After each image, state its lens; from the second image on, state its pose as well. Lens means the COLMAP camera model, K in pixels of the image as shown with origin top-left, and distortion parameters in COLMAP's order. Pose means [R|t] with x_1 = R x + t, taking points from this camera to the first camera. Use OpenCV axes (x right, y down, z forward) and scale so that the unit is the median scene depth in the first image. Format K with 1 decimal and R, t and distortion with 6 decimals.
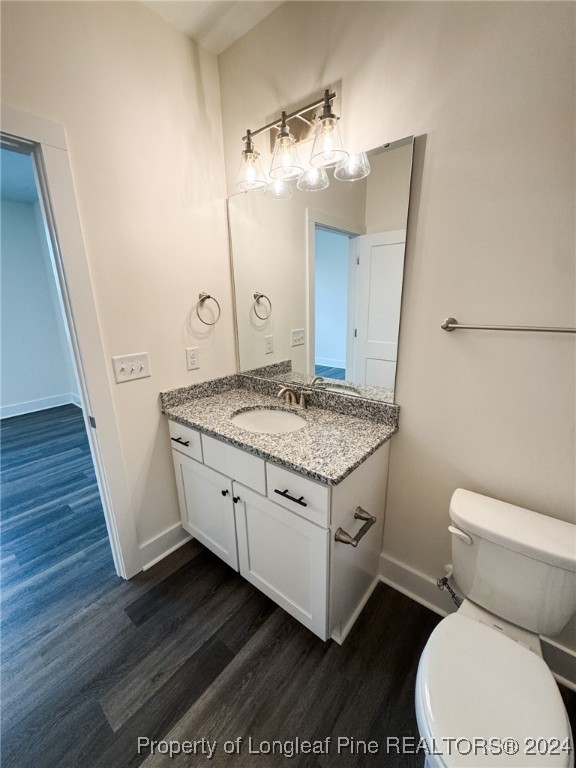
lens RADIAL K [[307.6, 0, 288.5], [0, 307.6, 379.8], [0, 0, 1]] dist [-0.005941, 0.000340]
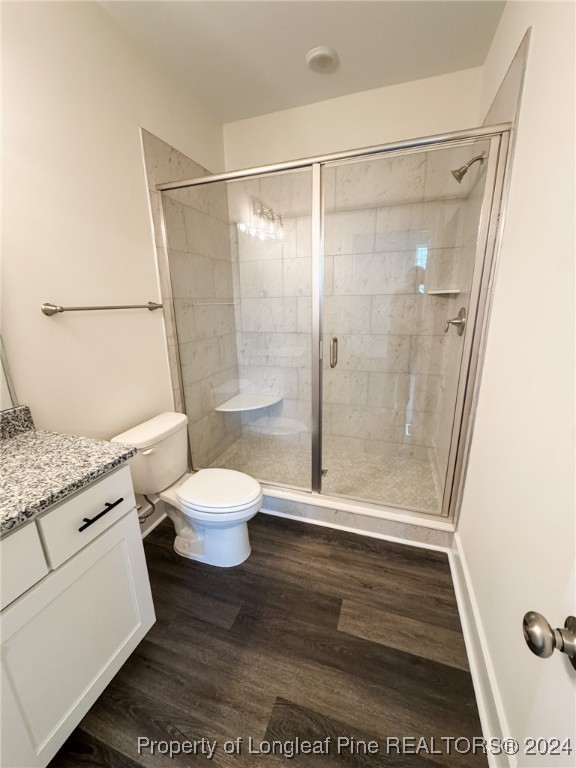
lens RADIAL K [[307.6, 0, 287.3], [0, 307.6, 384.9], [0, 0, 1]] dist [-0.005941, 0.000340]
pose [[-0.338159, -0.227062, 0.913286, -0.813475], [0.269630, 0.906397, 0.325184, -0.061822], [-0.901637, 0.356213, -0.245283, 0.613791]]
